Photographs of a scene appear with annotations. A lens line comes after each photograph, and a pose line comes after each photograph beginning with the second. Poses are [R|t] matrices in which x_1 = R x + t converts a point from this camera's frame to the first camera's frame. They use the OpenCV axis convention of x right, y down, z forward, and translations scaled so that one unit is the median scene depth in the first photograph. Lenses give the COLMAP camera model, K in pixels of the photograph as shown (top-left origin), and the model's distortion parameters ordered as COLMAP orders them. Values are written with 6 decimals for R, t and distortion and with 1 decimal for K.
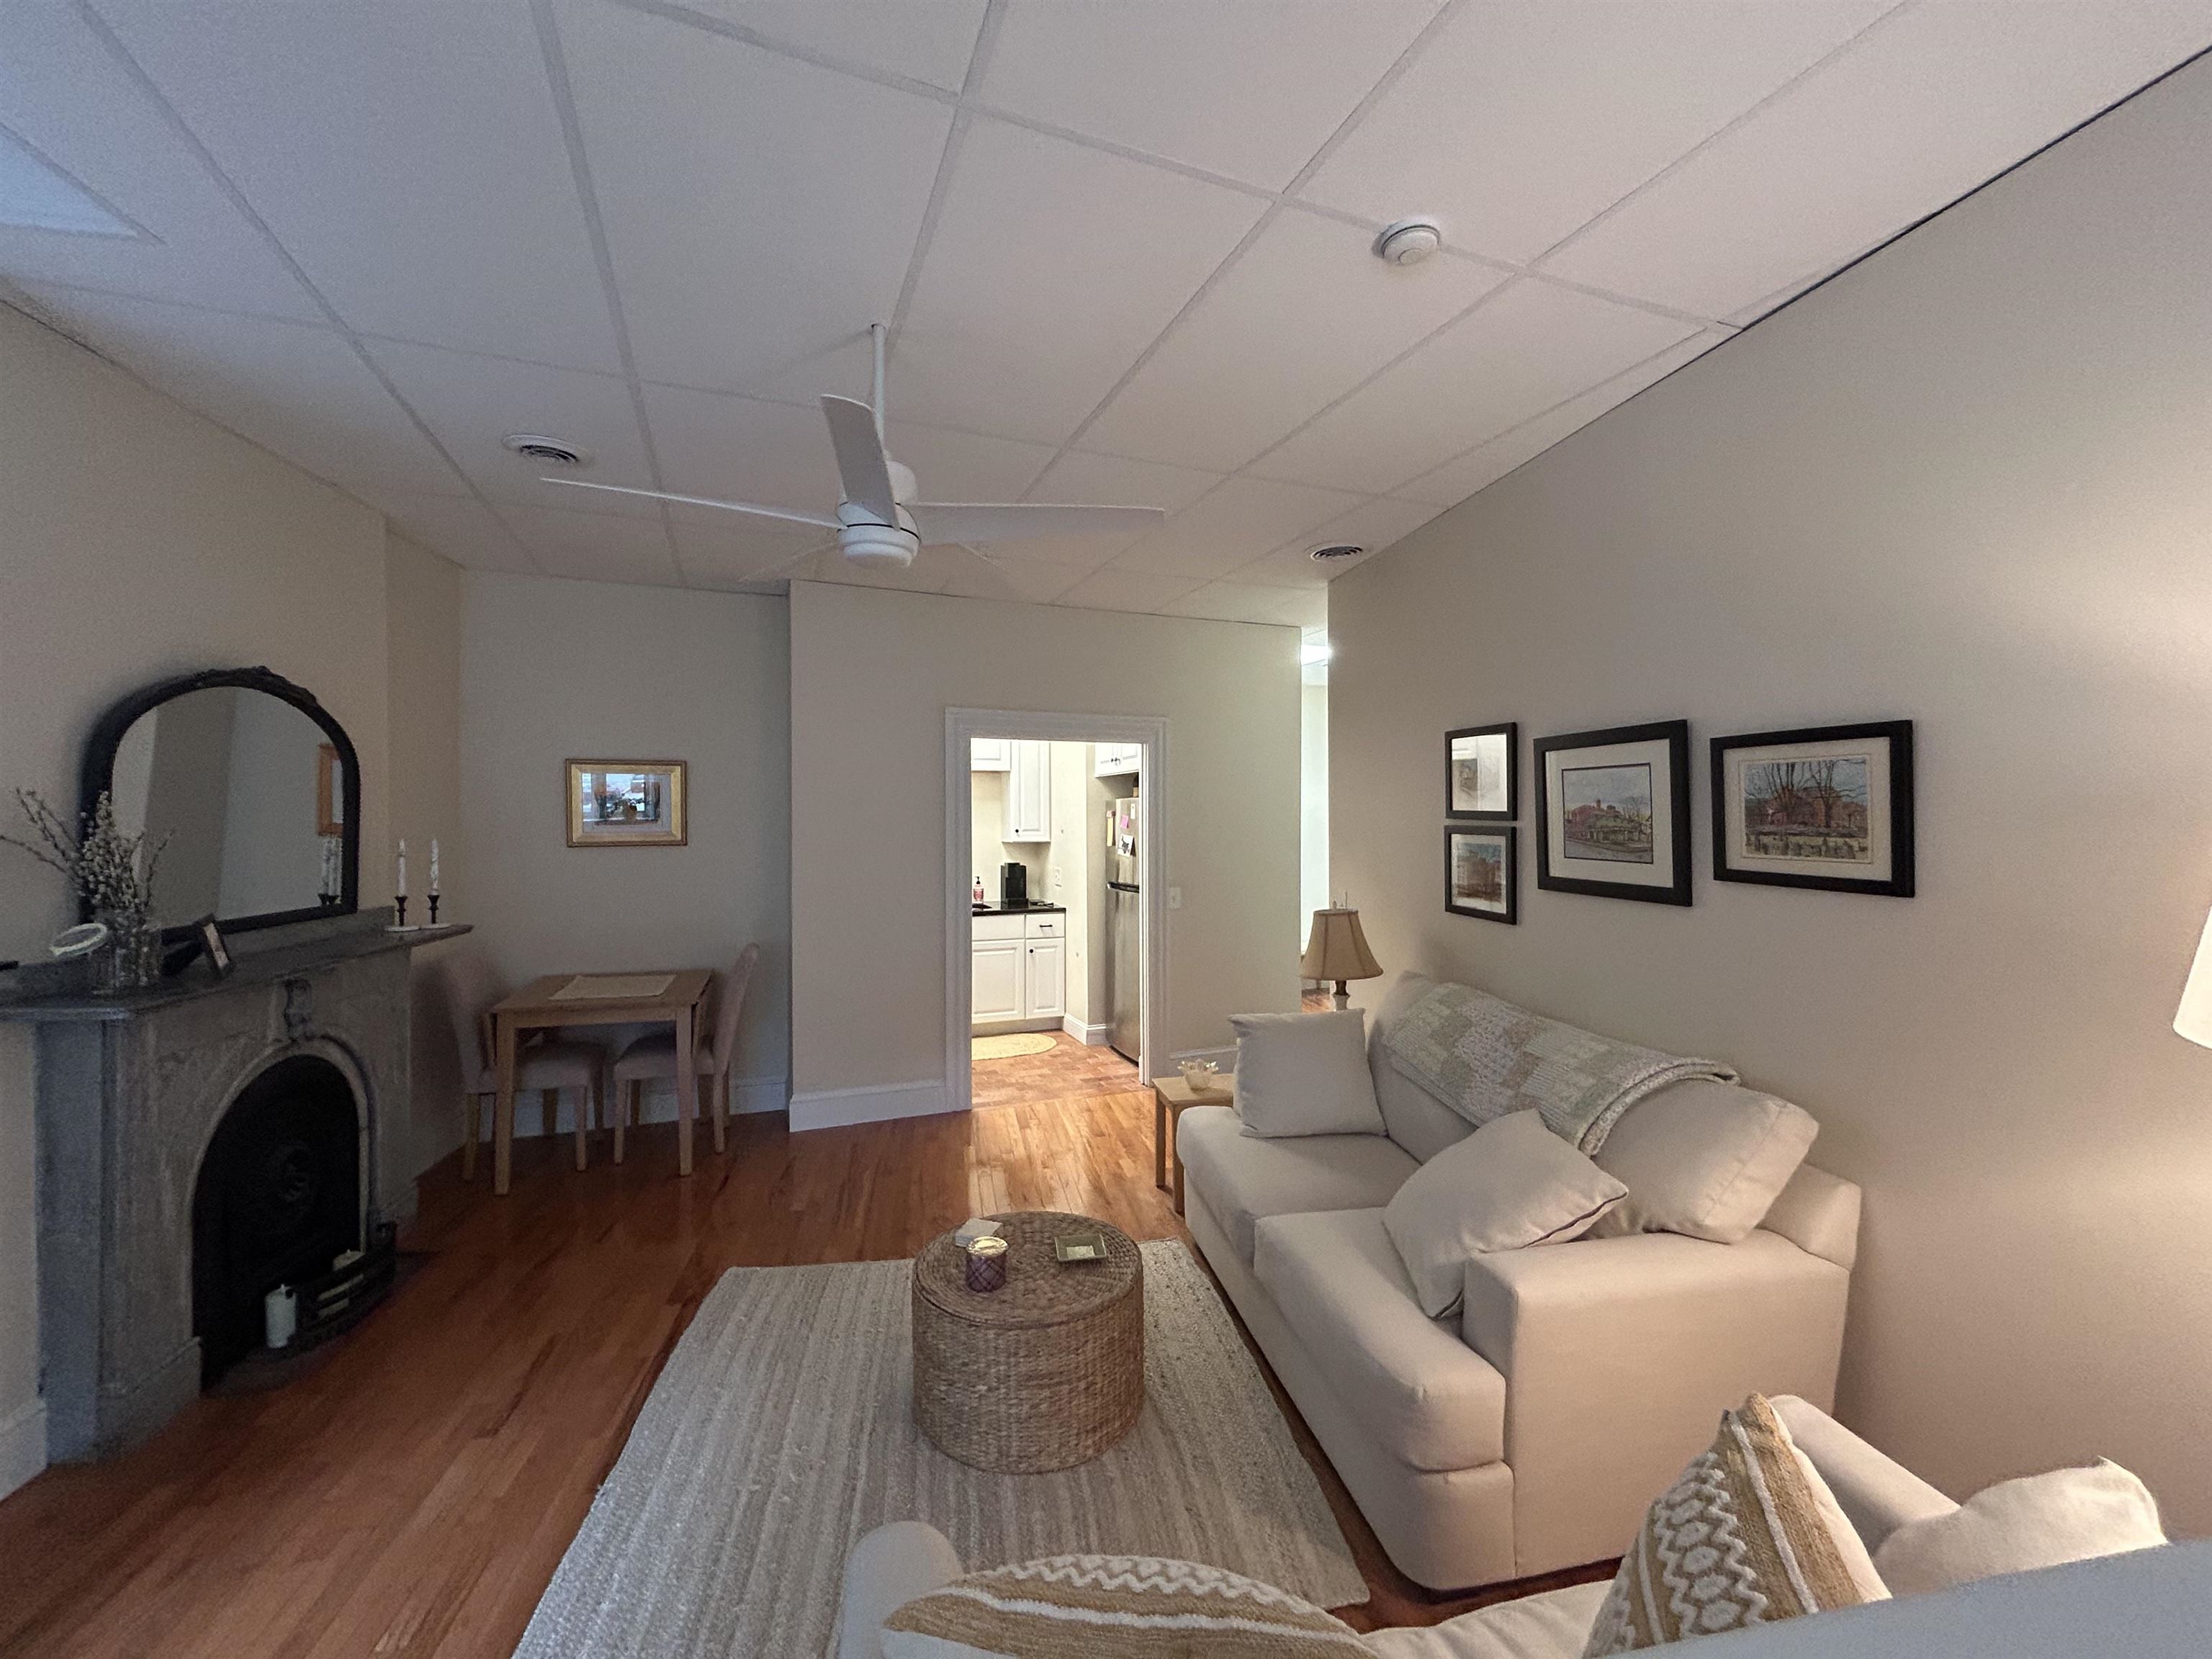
lens RADIAL K [[894.0, 0, 1106.0], [0, 894.0, 829.5], [0, 0, 1]] dist [0.000010, -0.000049]
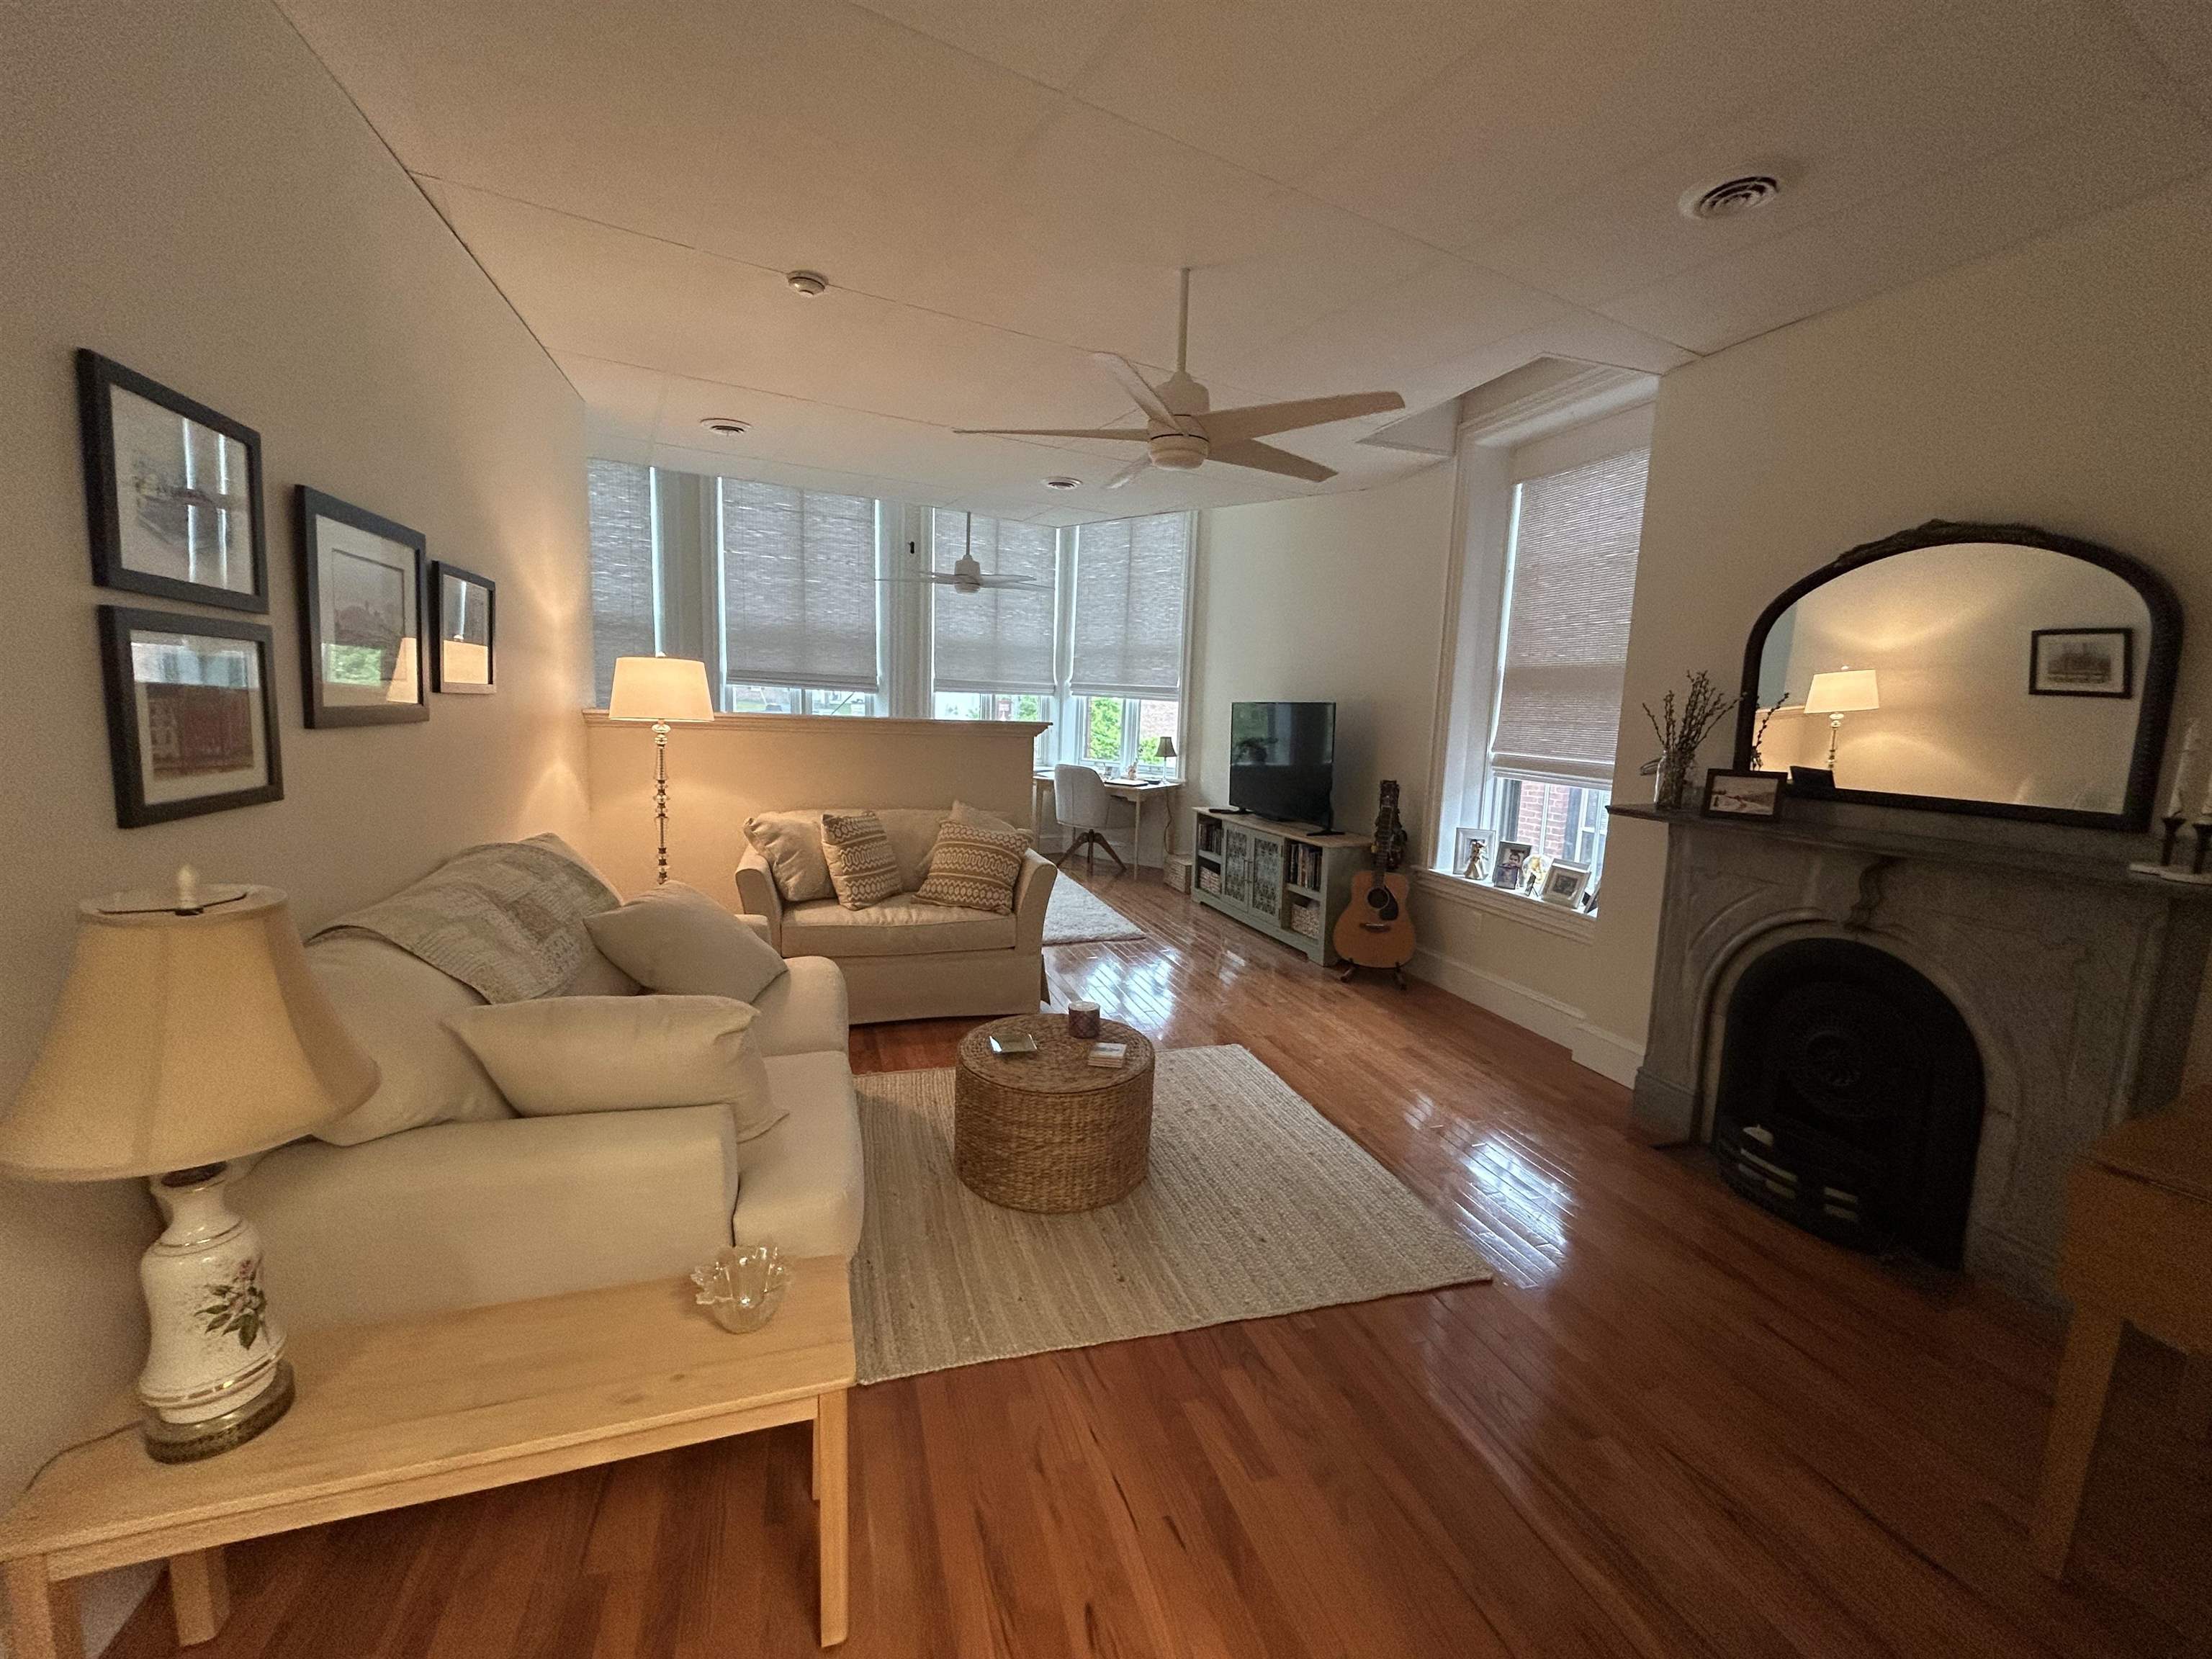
lens RADIAL K [[894.0, 0, 1106.0], [0, 894.0, 829.5], [0, 0, 1]] dist [0.000010, -0.000049]
pose [[-0.990778, -0.015628, -0.134594, 0.007820], [-0.036509, 0.987380, 0.154104, 0.017074], [0.130487, 0.157597, -0.978844, 1.616905]]
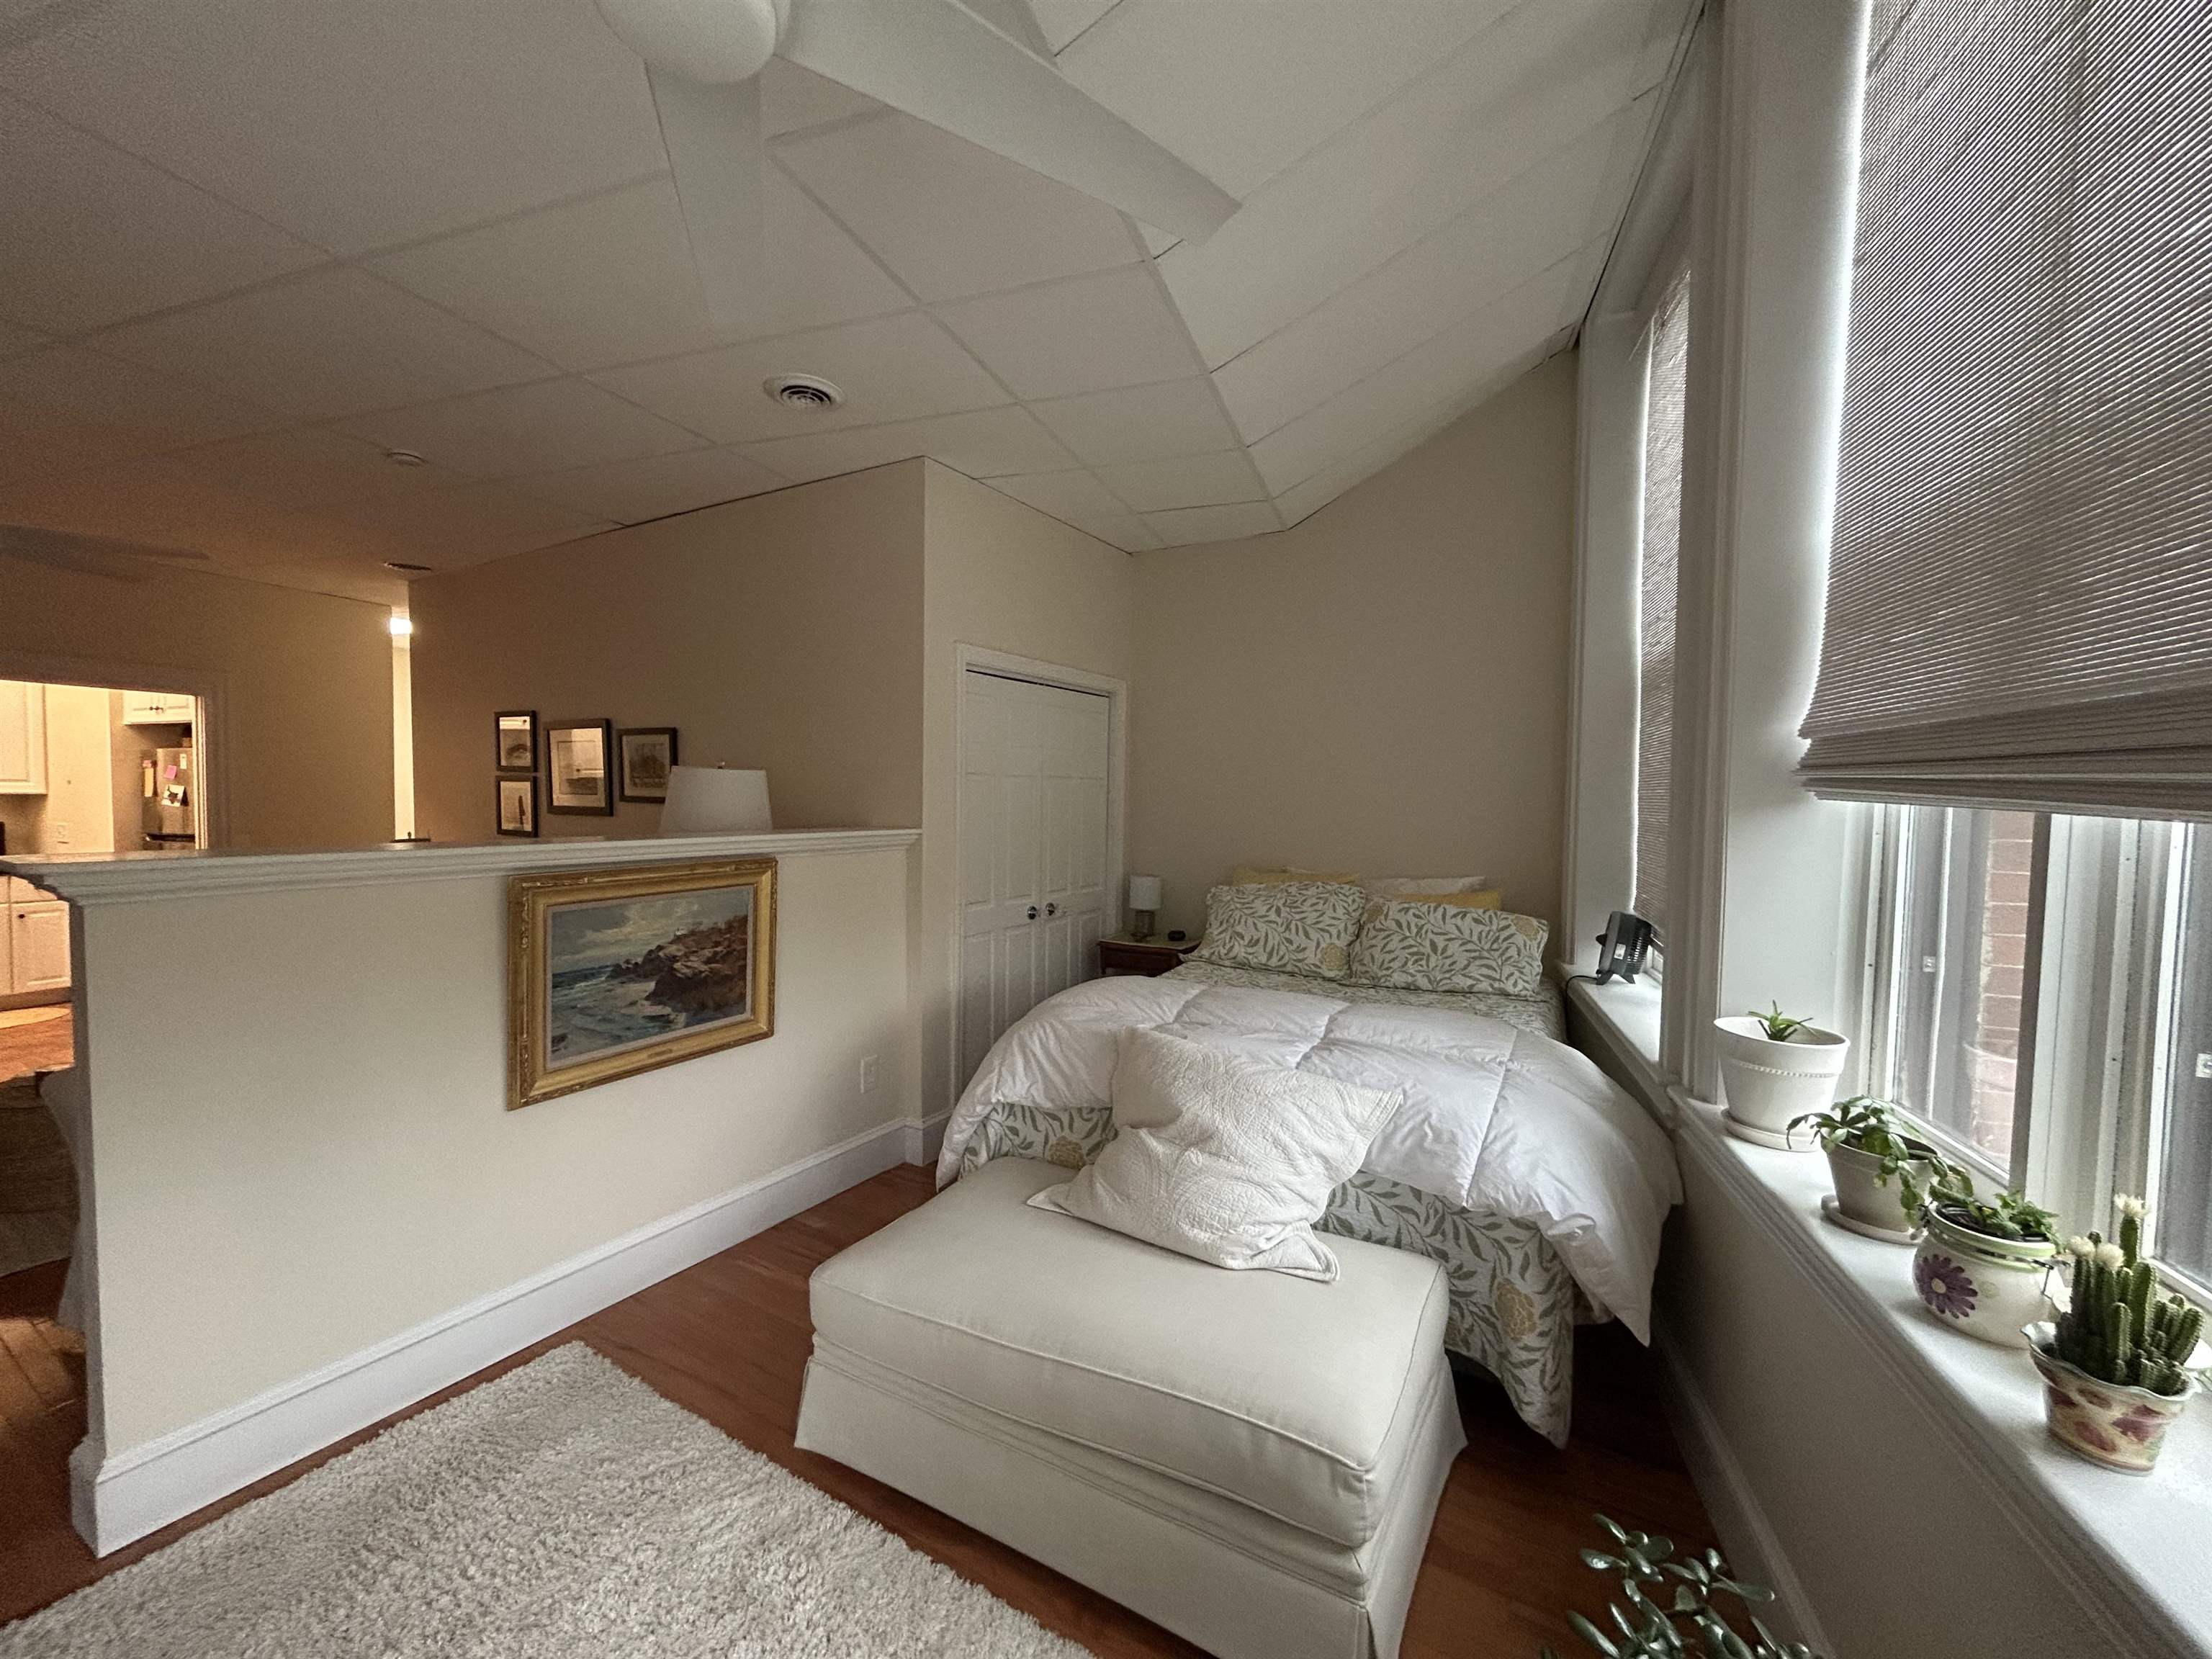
lens RADIAL K [[891.8, 0, 1106.0], [0, 891.8, 829.5], [0, 0, 1]] dist [0.003594, 0.000217]
pose [[0.666155, -0.019936, 0.745547, -0.056217], [-0.003194, 0.999557, 0.029582, 0.042417], [-0.745807, -0.022087, 0.665796, -0.819904]]
